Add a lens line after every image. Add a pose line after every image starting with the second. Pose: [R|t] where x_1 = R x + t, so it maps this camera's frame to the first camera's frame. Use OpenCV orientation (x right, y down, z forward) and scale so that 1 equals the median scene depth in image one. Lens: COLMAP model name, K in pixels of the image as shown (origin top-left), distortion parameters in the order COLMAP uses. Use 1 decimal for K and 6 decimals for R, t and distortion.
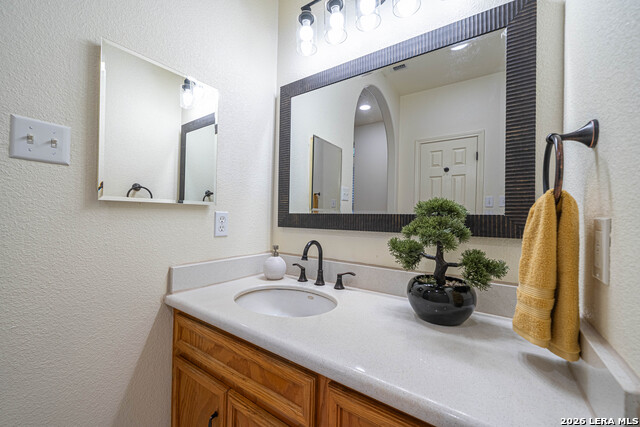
lens RADIAL K [[253.5, 0, 319.5], [0, 253.5, 212.9], [0, 0, 1]] dist [0.000320, 0.000022]
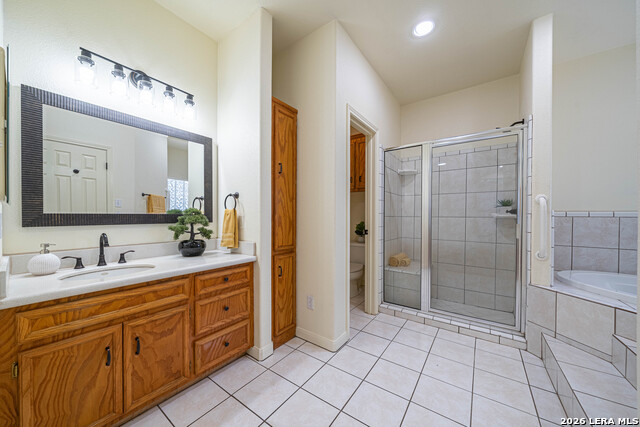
lens RADIAL K [[227.3, 0, 319.1], [0, 227.3, 216.3], [0, 0, 1]] dist [0.000004, -0.000010]
pose [[0.005362, -0.020242, 0.999781, -1.501936], [-0.017096, 0.999647, 0.020331, -0.036569], [-0.999839, -0.017202, 0.005014, -0.225850]]
